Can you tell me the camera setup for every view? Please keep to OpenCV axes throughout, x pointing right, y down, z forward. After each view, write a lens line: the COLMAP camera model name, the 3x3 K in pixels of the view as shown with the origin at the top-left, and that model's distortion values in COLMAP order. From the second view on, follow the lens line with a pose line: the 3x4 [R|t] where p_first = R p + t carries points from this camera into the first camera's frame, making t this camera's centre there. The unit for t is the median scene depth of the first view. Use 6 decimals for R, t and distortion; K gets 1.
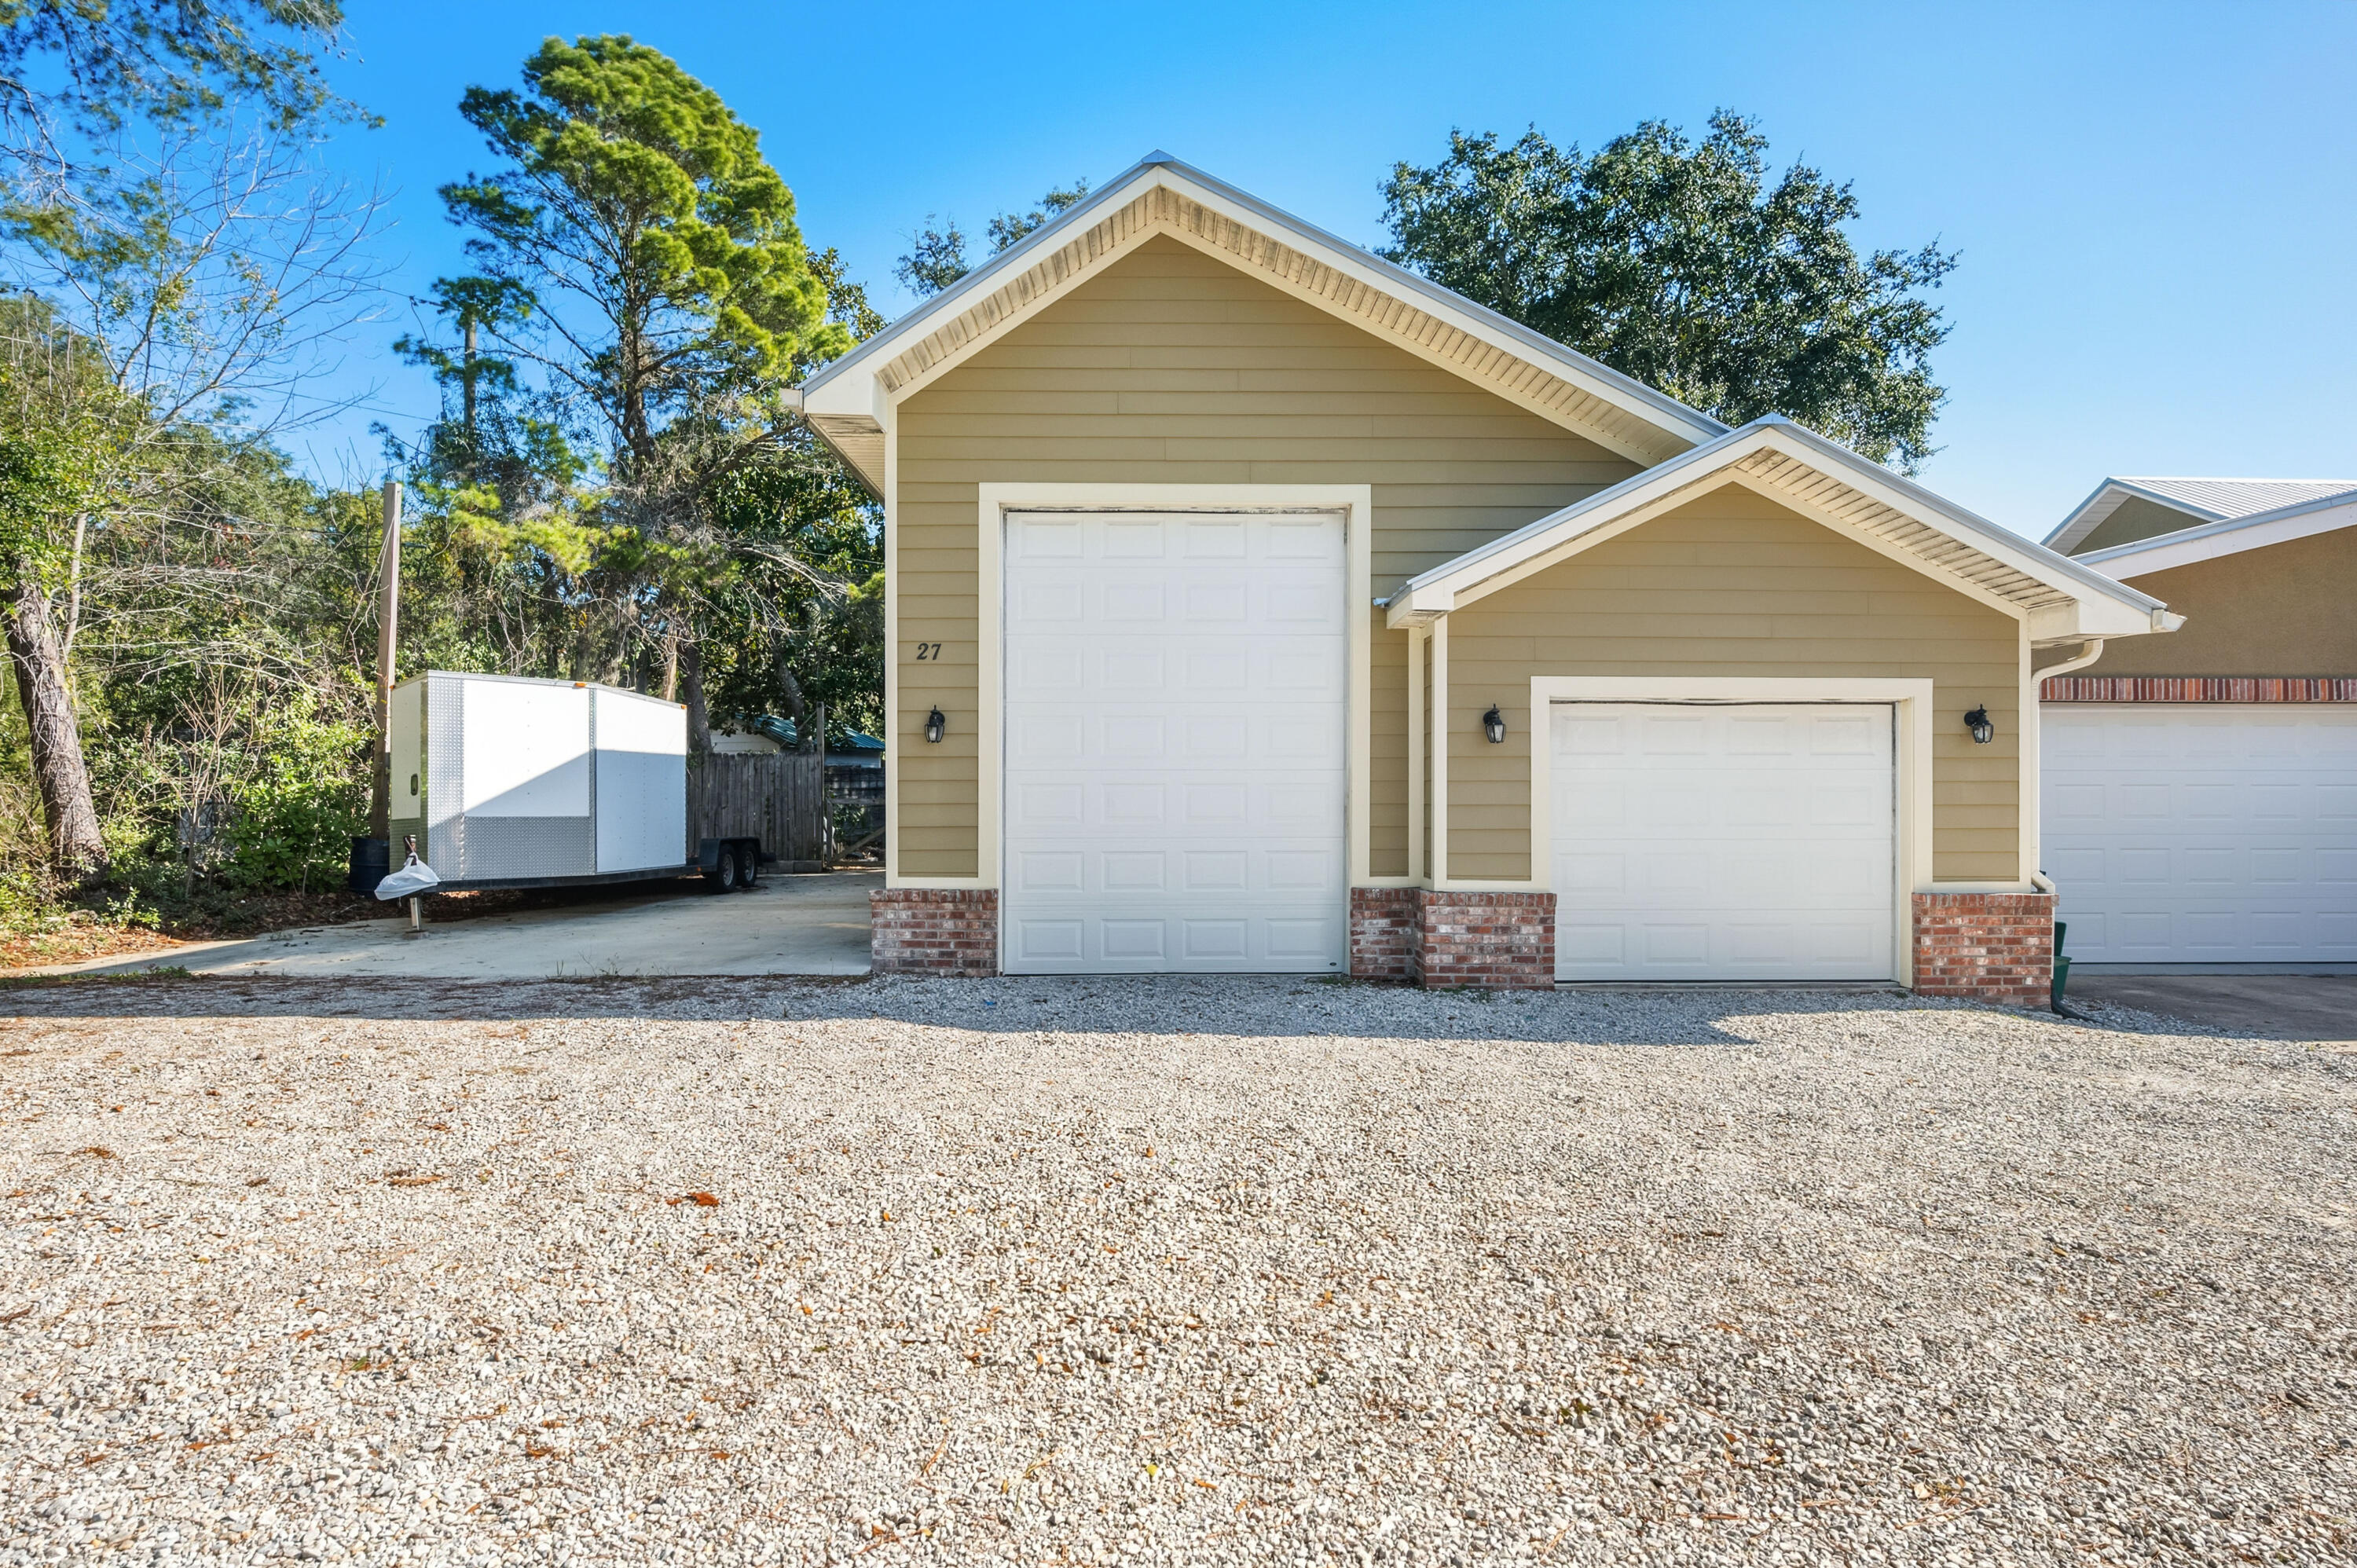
lens RADIAL K [[1202.5, 0, 1176.7], [0, 1202.5, 783.4], [0, 0, 1]] dist [-0.000508, -0.000540]
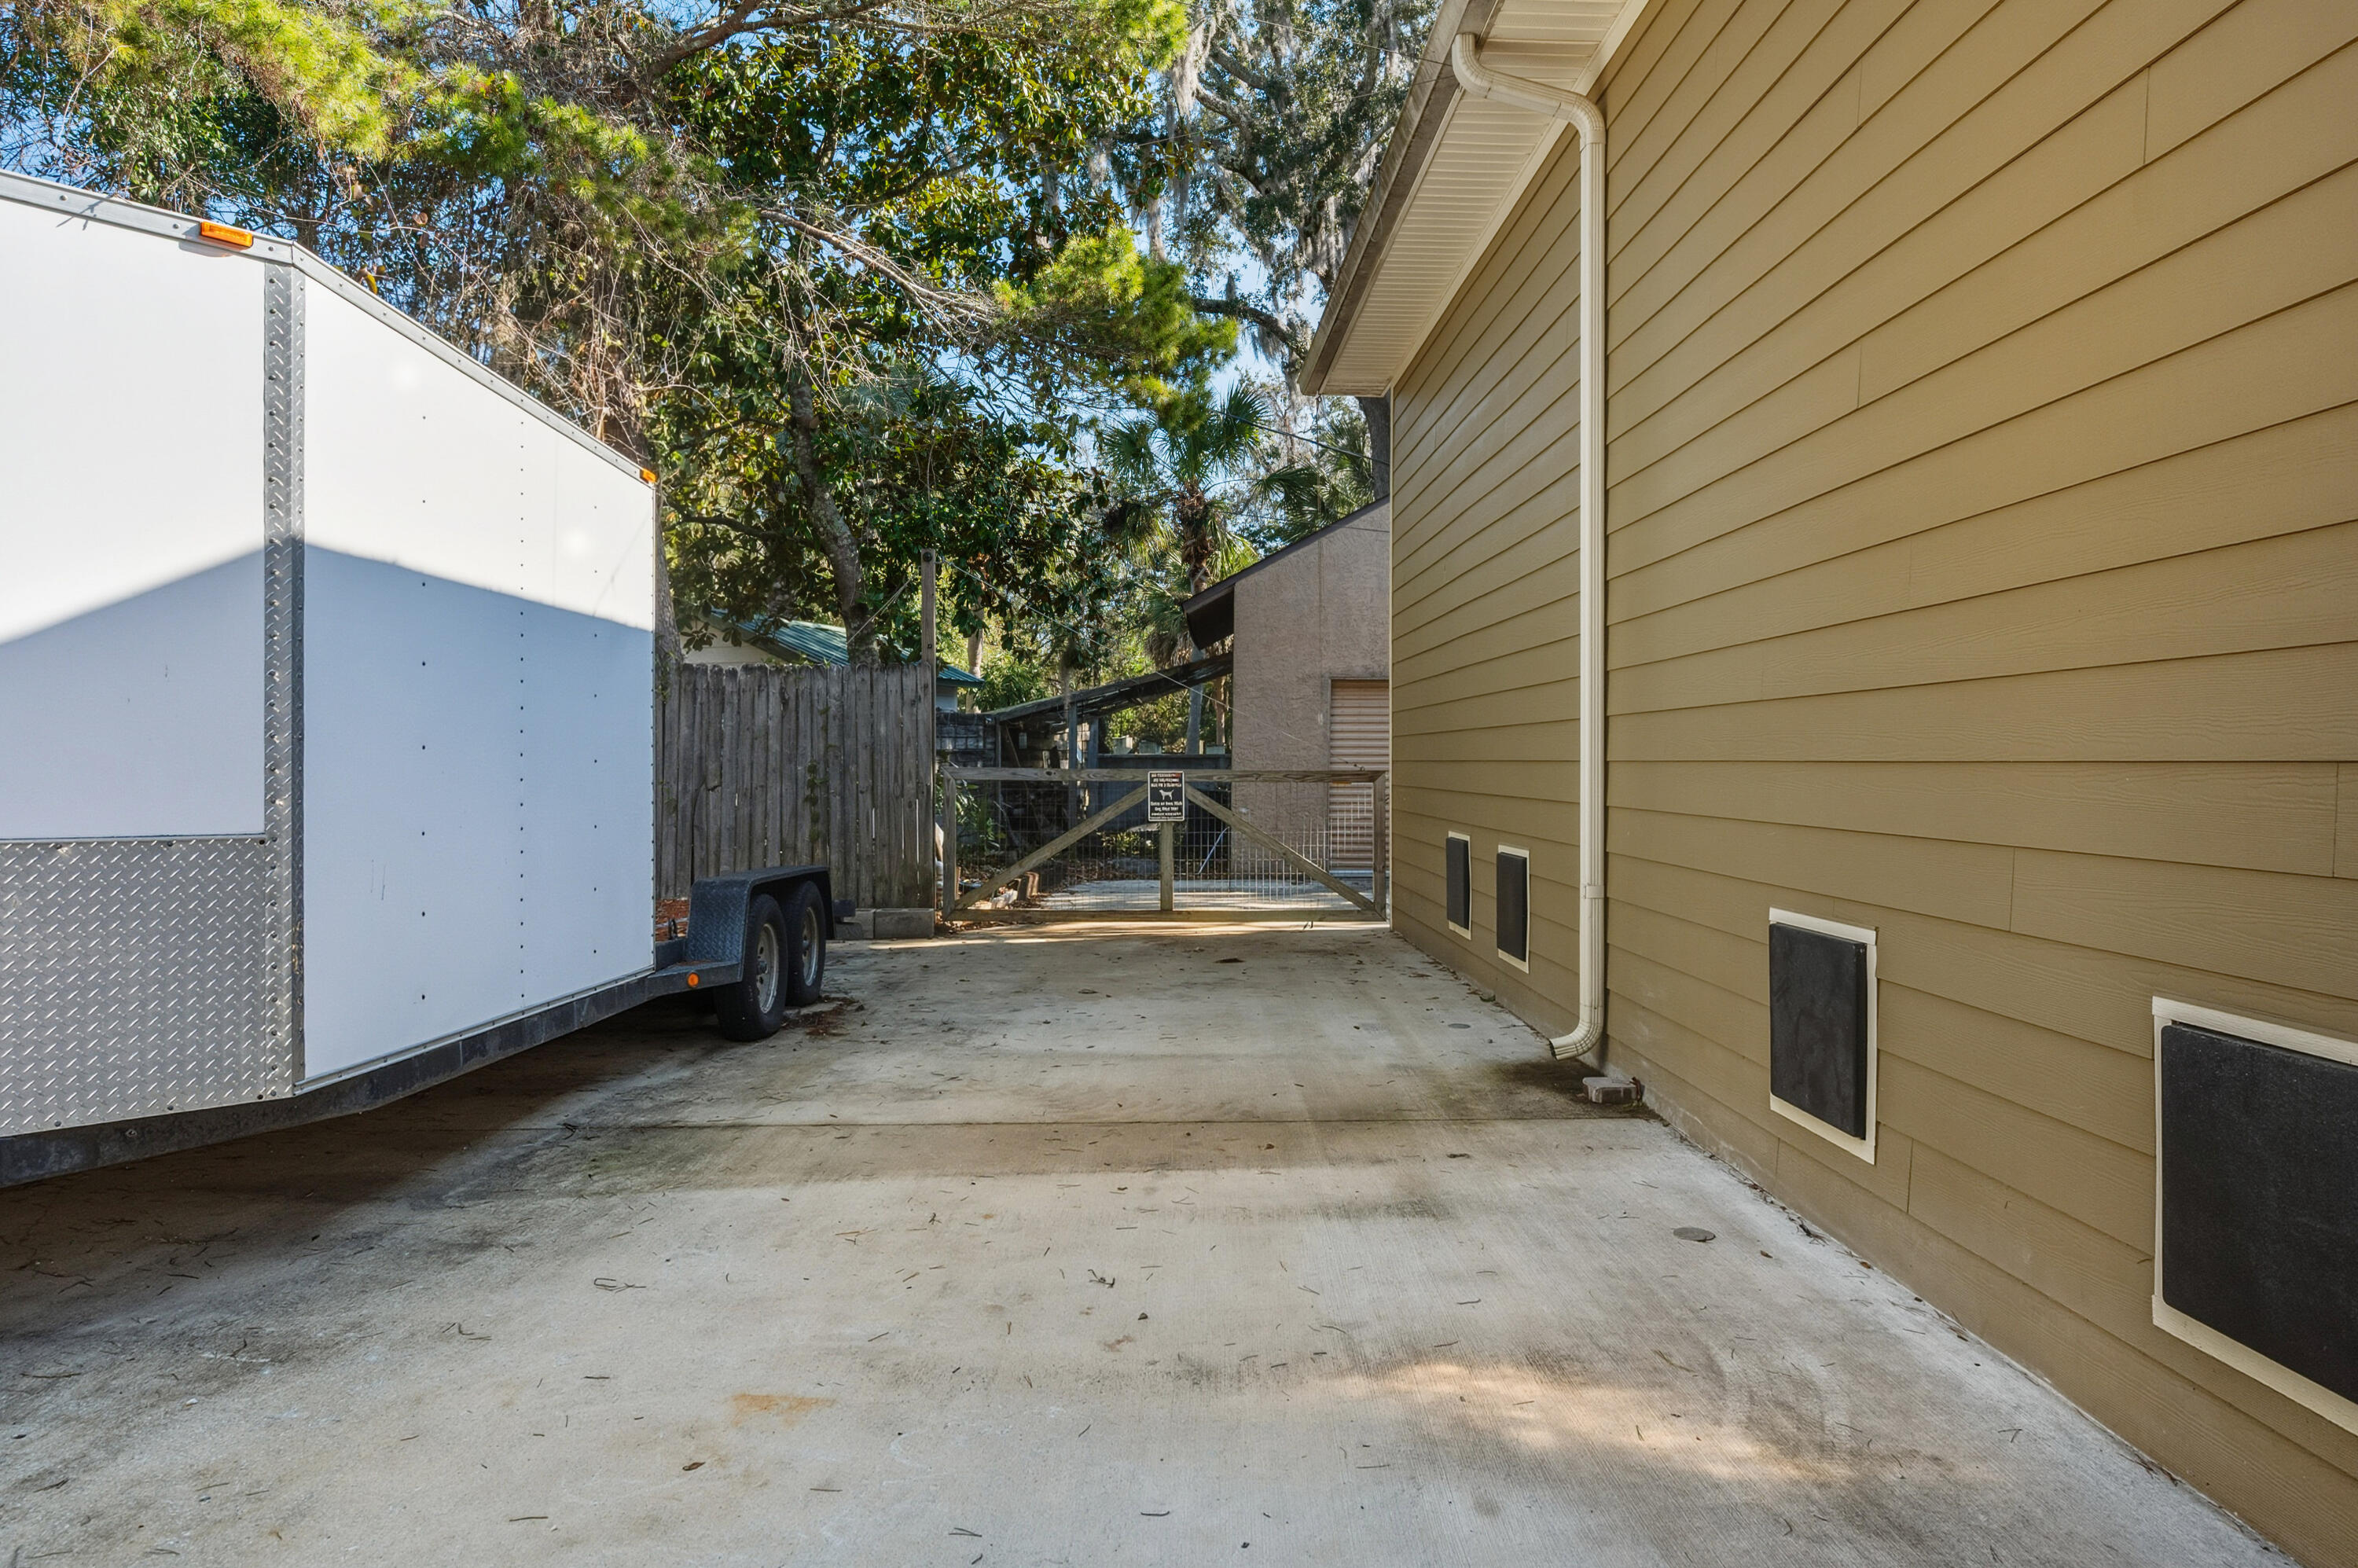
lens RADIAL K [[1441.1, 0, 1188.4], [0, 1441.1, 773.6], [0, 0, 1]] dist [-0.027528, -0.001306]
pose [[0.999994, 0.001685, 0.003100, -0.435142], [-0.001721, 0.999929, 0.011782, 0.018167], [-0.003080, -0.011787, 0.999926, 1.008237]]
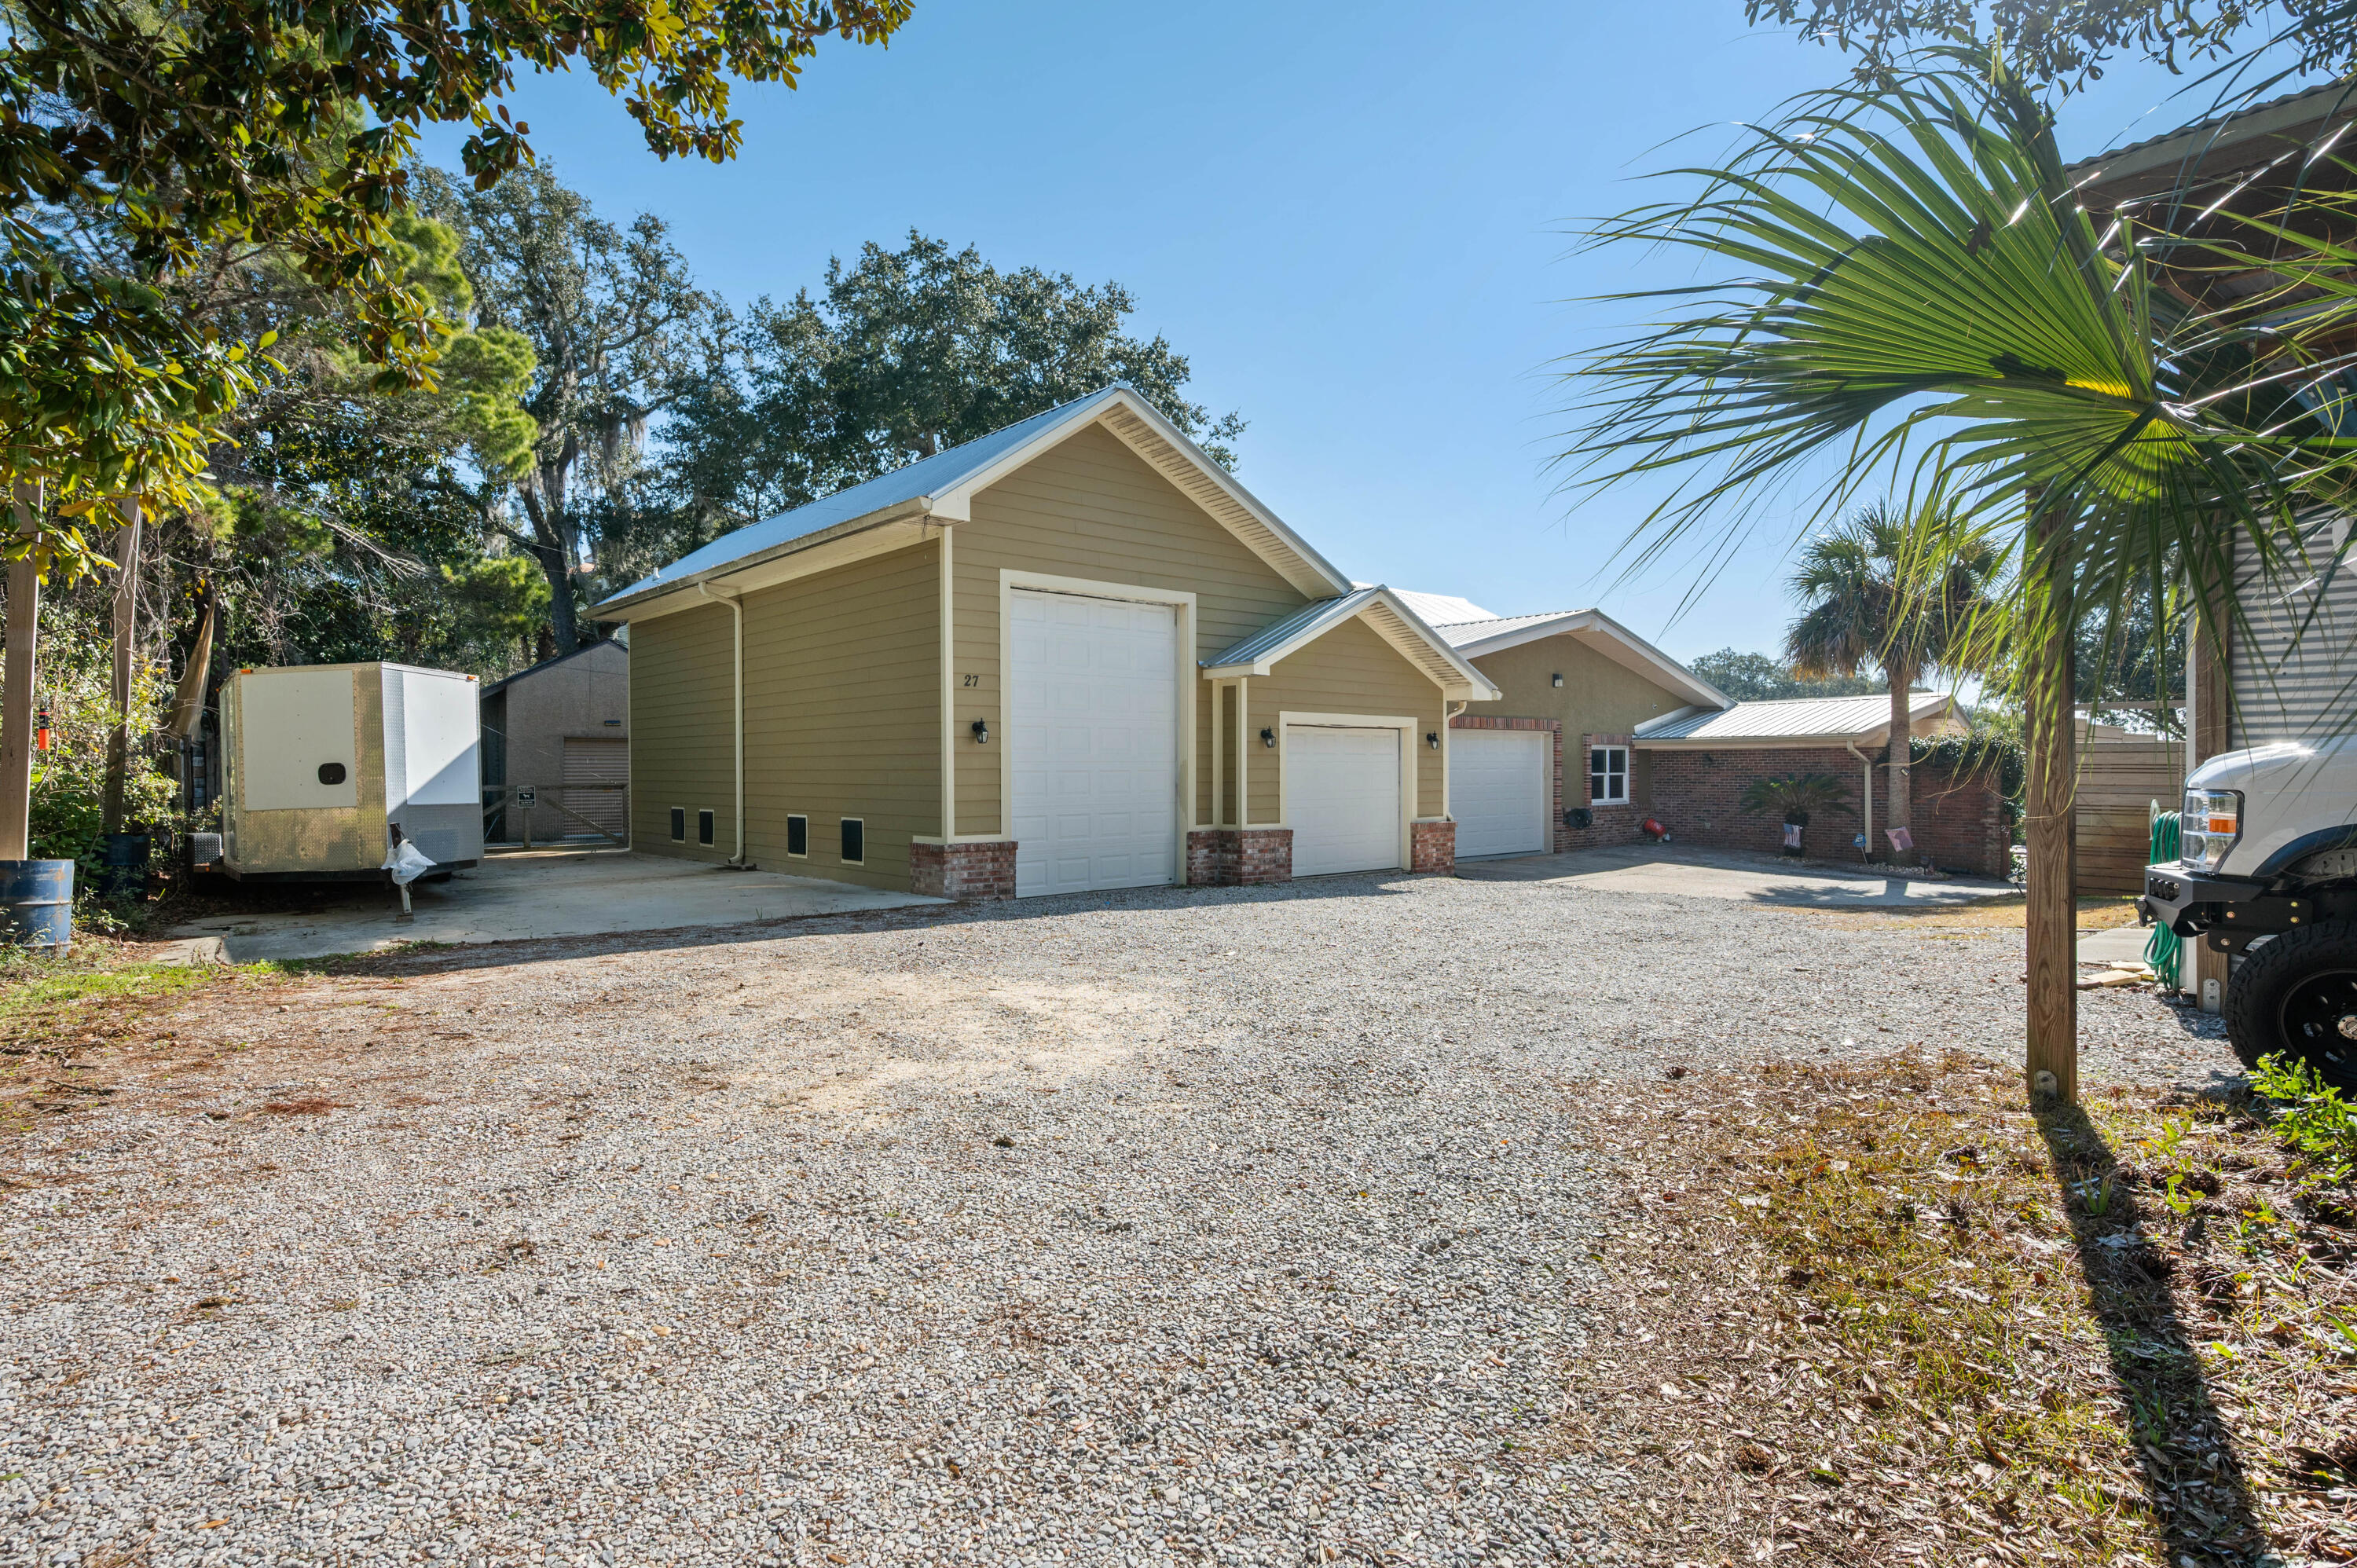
lens RADIAL K [[1202.5, 0, 1173.2], [0, 1202.5, 786.2], [0, 0, 1]] dist [-0.000508, -0.000540]
pose [[0.762615, -0.012868, 0.646724, -0.966575], [0.001041, 0.999825, 0.018666, -0.008820], [-0.646852, -0.013562, 0.762495, -0.273192]]
